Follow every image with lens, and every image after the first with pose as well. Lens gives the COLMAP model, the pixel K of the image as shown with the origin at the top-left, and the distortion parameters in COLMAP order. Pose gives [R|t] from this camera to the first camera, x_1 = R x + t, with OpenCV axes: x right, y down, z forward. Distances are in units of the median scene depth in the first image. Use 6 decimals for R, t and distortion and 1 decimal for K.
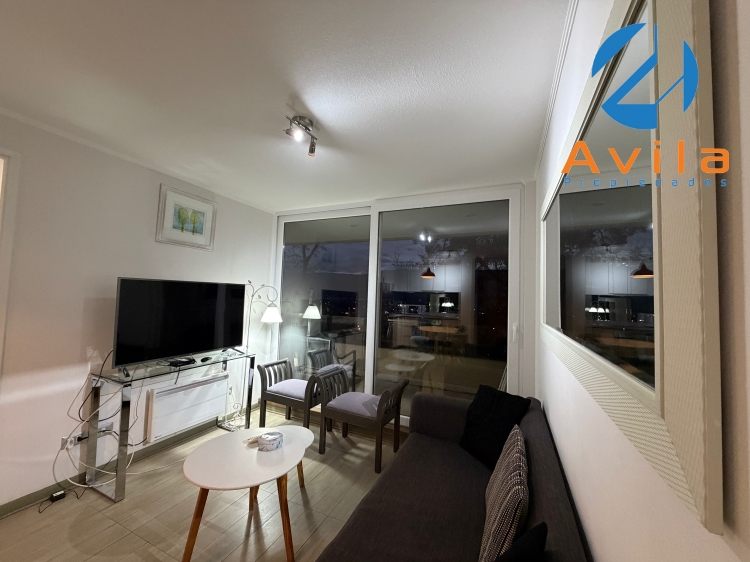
lens RADIAL K [[297.4, 0, 374.8], [0, 297.4, 283.3], [0, 0, 1]] dist [0.001512, -0.000232]
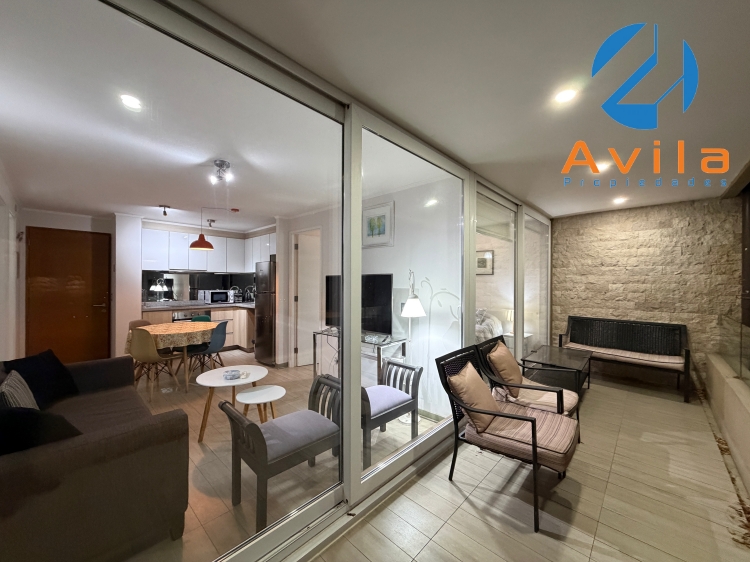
lens RADIAL K [[297.4, 0, 373.9], [0, 297.4, 282.6], [0, 0, 1]] dist [0.001512, -0.000232]
pose [[-0.324452, -0.034174, -0.945285, 0.595997], [0.028065, 0.998559, -0.045732, 0.089231], [0.945486, -0.041367, -0.323026, 1.466995]]
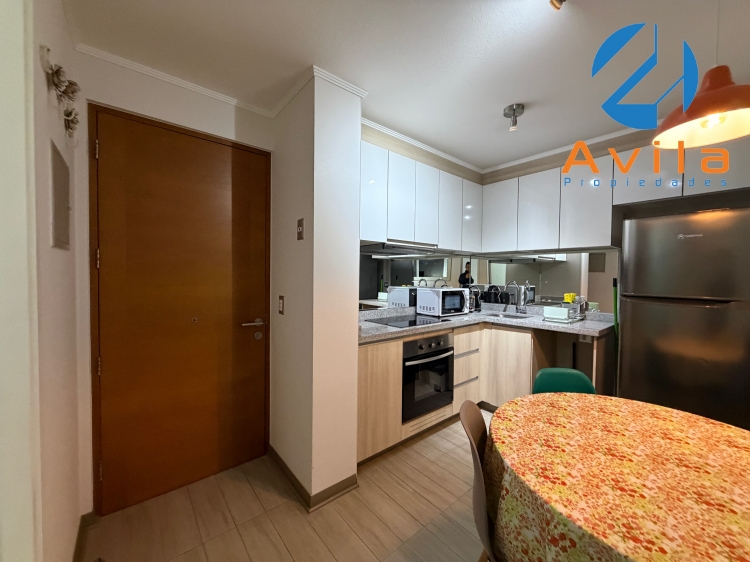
lens RADIAL K [[297.4, 0, 373.6], [0, 297.4, 282.8], [0, 0, 1]] dist [0.001512, -0.000232]
pose [[-0.436457, -0.012944, -0.899632, -0.058917], [0.013836, 0.999682, -0.021096, 0.011812], [0.899619, -0.021655, -0.436139, -0.143473]]
